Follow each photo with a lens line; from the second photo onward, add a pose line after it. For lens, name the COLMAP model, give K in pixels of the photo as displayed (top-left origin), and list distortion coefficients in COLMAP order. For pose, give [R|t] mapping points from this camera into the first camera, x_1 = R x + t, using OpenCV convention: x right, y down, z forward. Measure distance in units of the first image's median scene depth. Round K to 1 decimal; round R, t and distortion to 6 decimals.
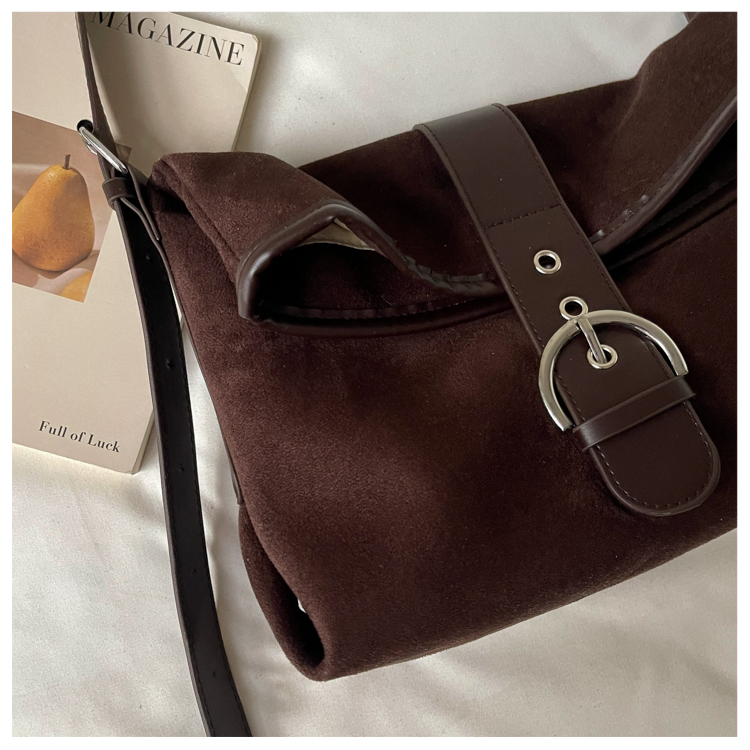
lens RADIAL K [[774.1, 0, 375.0], [0, 774.1, 375.0], [0, 0, 1]] dist [0.048413, -0.037723]
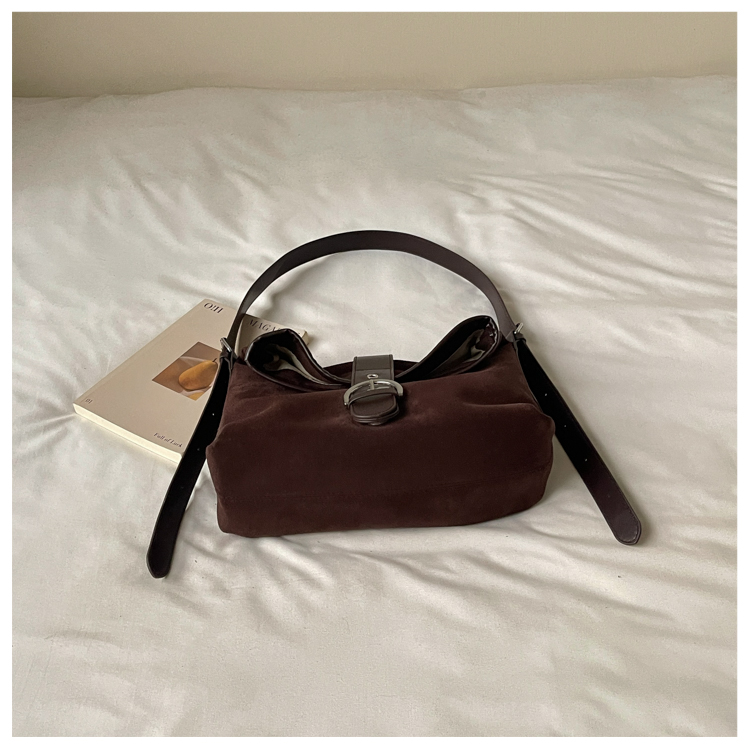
lens RADIAL K [[939.8, 0, 375.0], [0, 939.8, 375.0], [0, 0, 1]] dist [0.082403, -0.047668]
pose [[0.941732, 0.088178, -0.324601, 1.131776], [-0.291001, 0.697580, -0.654752, 1.690042], [0.168700, 0.711060, 0.682593, -0.957266]]
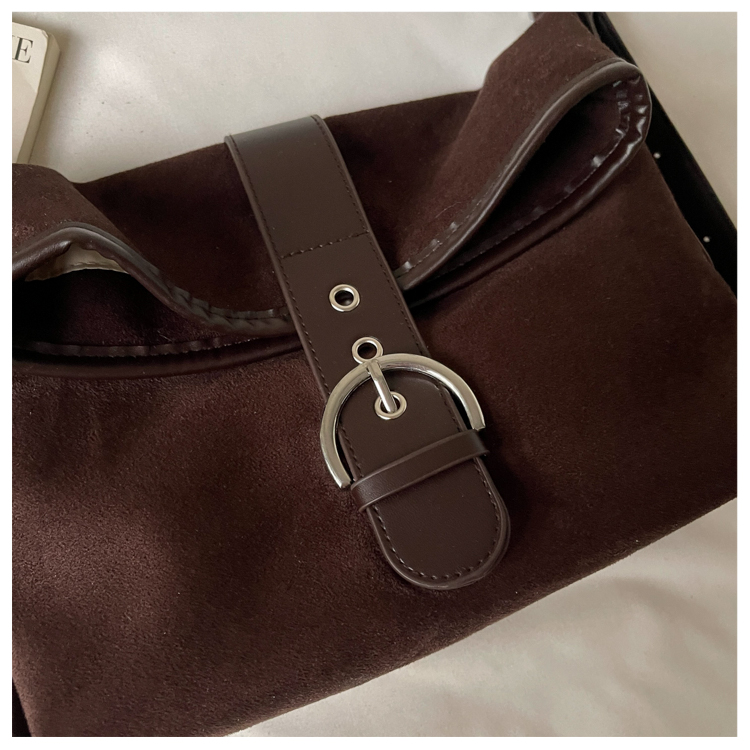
lens RADIAL K [[774.1, 0, 375.0], [0, 774.1, 375.0], [0, 0, 1]] dist [0.048413, -0.037723]
pose [[0.999081, 0.015544, 0.039943, 0.218271], [-0.015813, 0.999854, 0.006420, -0.059978], [-0.039838, -0.007046, 0.999181, 0.097171]]
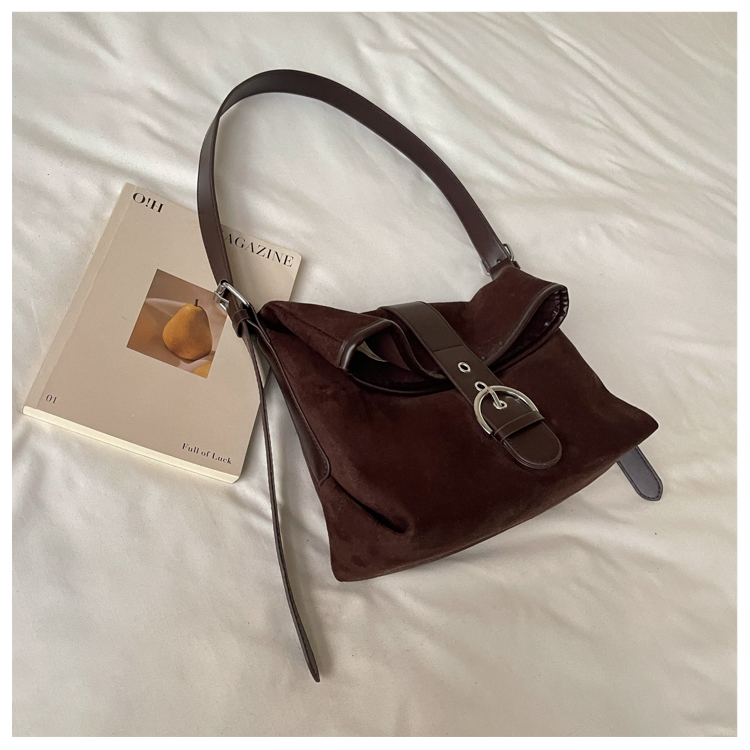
lens RADIAL K [[774.1, 0, 375.0], [0, 774.1, 375.0], [0, 0, 1]] dist [0.048413, -0.037723]
pose [[0.924555, 0.083538, 0.371779, -0.736054], [0.056473, 0.934858, -0.350501, 0.563023], [-0.376841, 0.345053, 0.859610, -0.639450]]
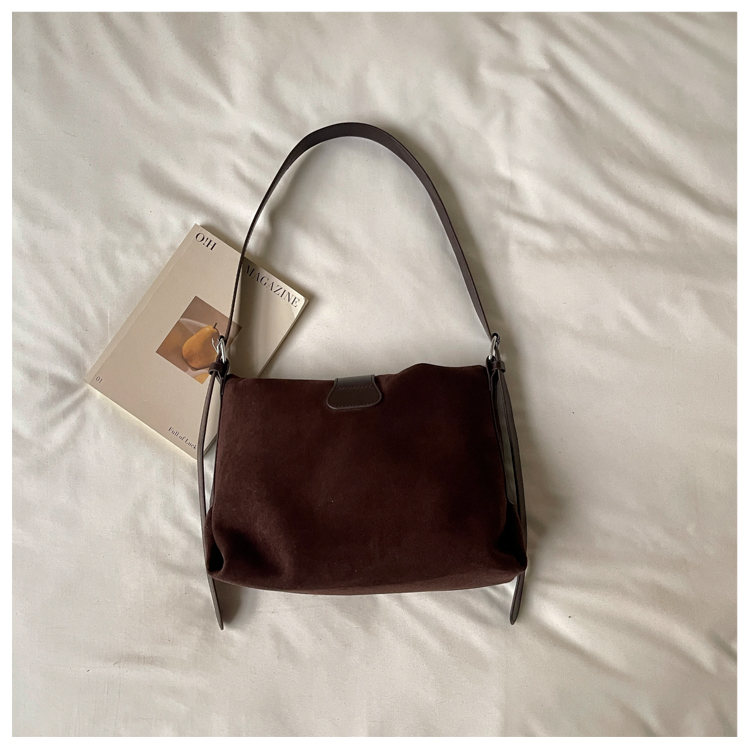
lens RADIAL K [[774.1, 0, 375.0], [0, 774.1, 375.0], [0, 0, 1]] dist [0.048413, -0.037723]
pose [[0.937291, 0.305904, -0.167058, 0.561574], [-0.310158, 0.950685, 0.000659, -0.317373], [0.159021, 0.051196, 0.985947, -1.390479]]
